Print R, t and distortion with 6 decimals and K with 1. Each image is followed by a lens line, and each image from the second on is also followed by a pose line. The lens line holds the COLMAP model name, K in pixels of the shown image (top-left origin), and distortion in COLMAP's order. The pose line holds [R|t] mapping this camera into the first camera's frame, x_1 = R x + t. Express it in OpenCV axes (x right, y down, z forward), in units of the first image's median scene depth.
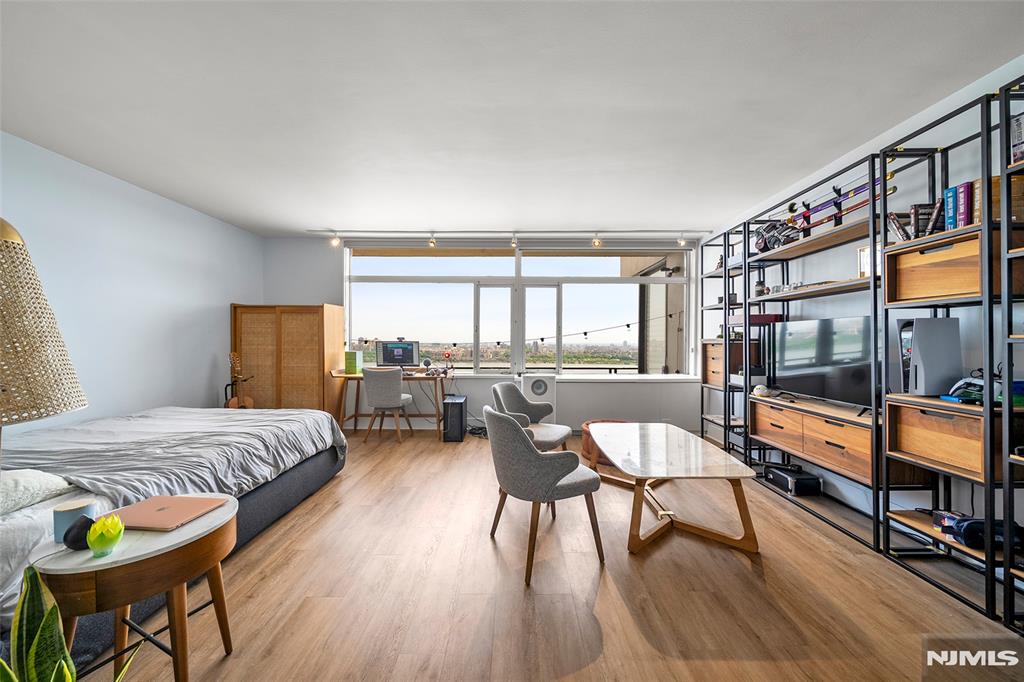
lens RADIAL K [[351.0, 0, 512.0], [0, 351.0, 341.0], [0, 0, 1]] dist [0.000080, -0.000088]
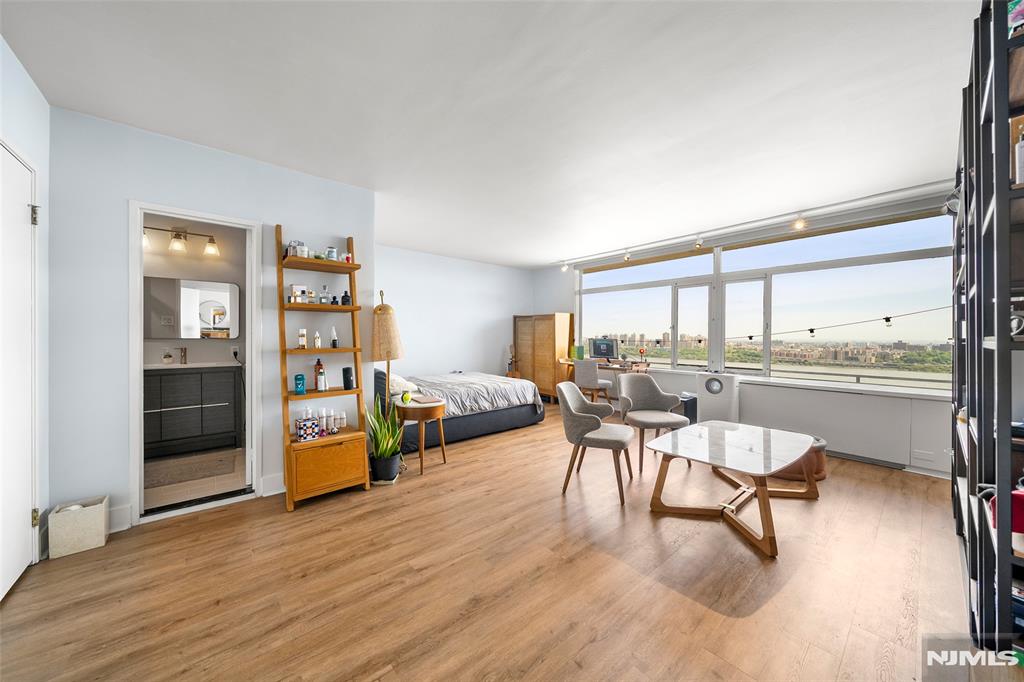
lens RADIAL K [[351.0, 0, 512.0], [0, 351.0, 341.0], [0, 0, 1]] dist [0.000080, -0.000088]
pose [[0.653235, 0.011269, -0.757071, 0.446528], [-0.003351, 0.999922, 0.011992, -0.005387], [0.757148, -0.005296, 0.653222, -0.089123]]
